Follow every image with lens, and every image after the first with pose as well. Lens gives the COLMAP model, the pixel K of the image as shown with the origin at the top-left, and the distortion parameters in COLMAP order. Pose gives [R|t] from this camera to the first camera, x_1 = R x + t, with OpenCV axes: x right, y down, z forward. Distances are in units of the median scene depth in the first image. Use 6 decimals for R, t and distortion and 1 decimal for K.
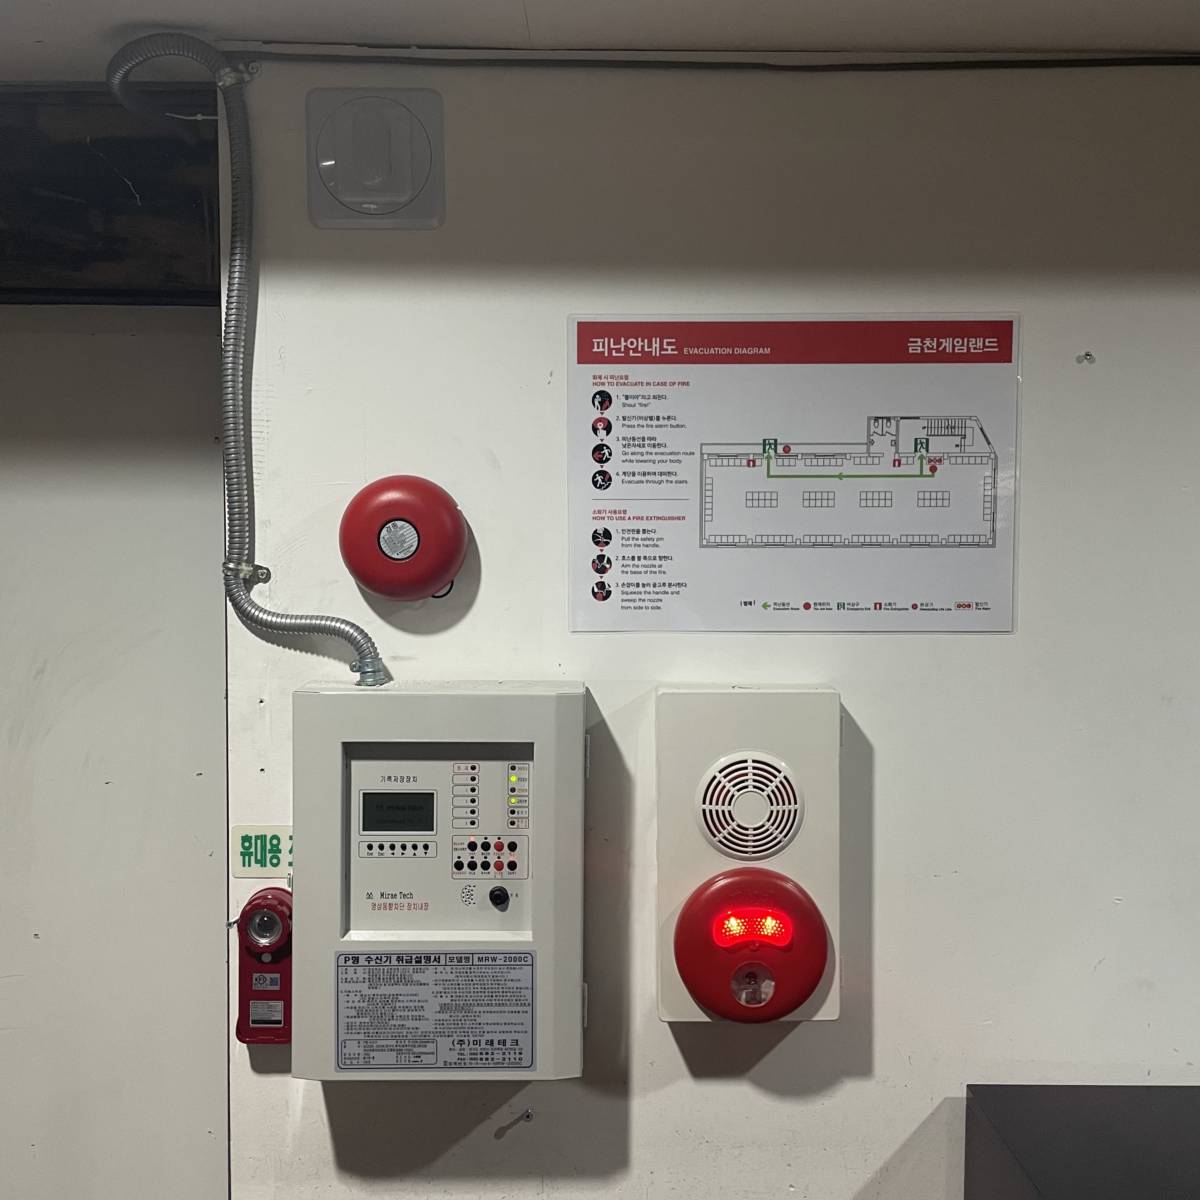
lens RADIAL K [[1249.4, 0, 595.4], [0, 1249.4, 596.5], [0, 0, 1]] dist [0.065838, 0.000000]
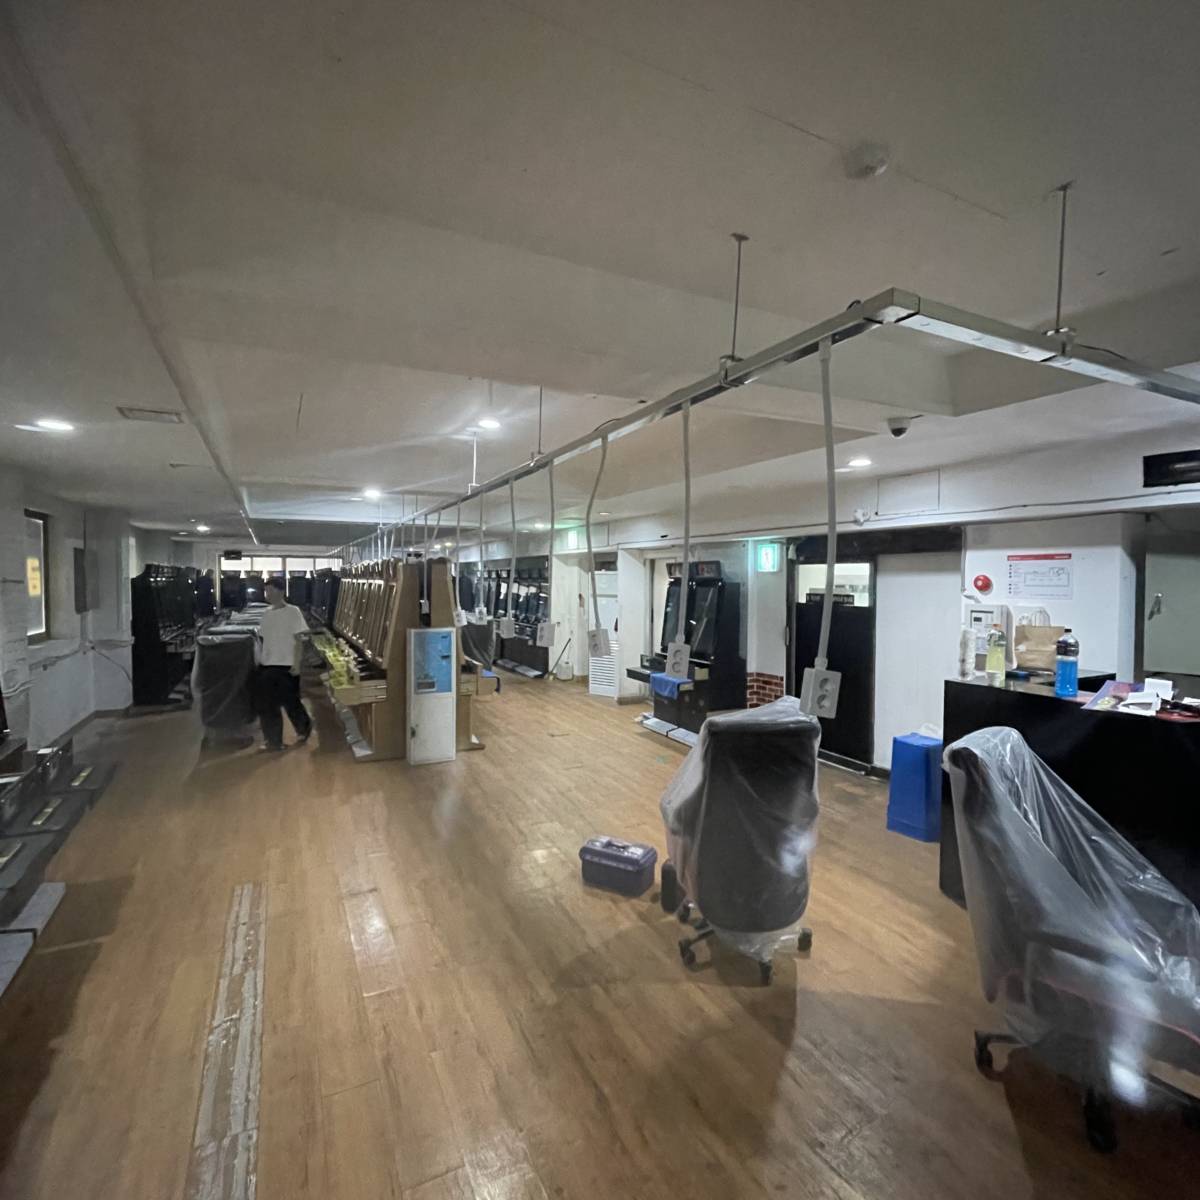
lens RADIAL K [[657.4, 0, 600.3], [0, 657.4, 592.8], [0, 0, 1]] dist [-0.001623, -0.000353]
pose [[0.448668, 0.017645, -0.893524, 2.349433], [-0.053465, 0.998544, -0.007127, 0.154277], [0.892098, 0.050970, 0.448958, -2.830995]]
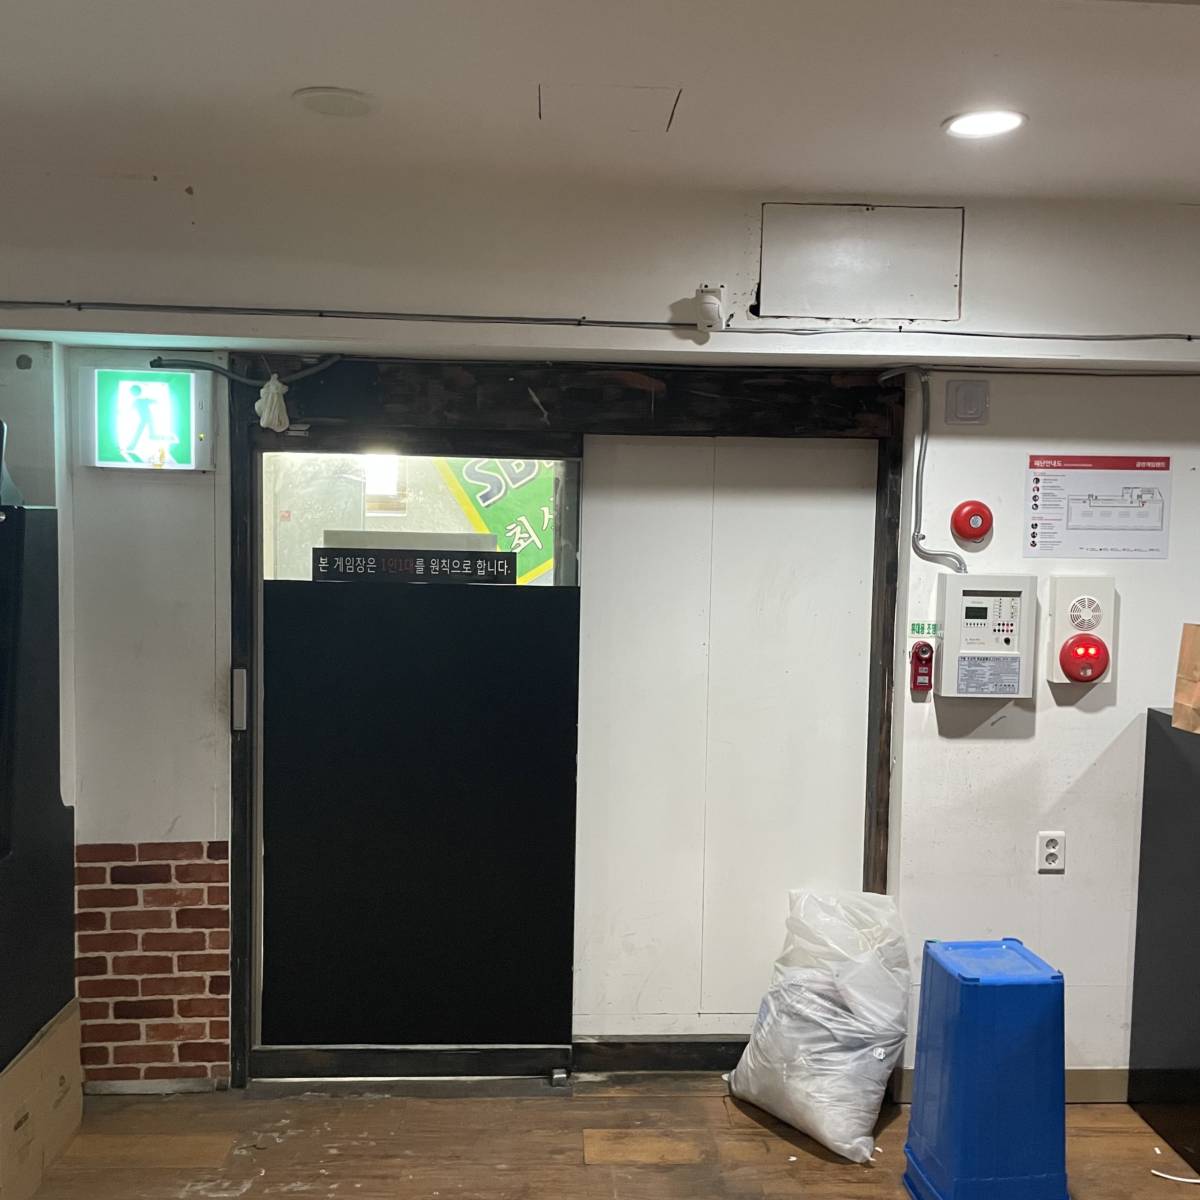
lens RADIAL K [[1249.4, 0, 602.9], [0, 1249.4, 599.0], [0, 0, 1]] dist [0.065838, 0.000000]
pose [[0.998089, 0.010834, 0.060832, -1.228062], [-0.012088, 0.999721, 0.020284, 0.080762], [-0.060595, -0.020981, 0.997942, -1.993216]]
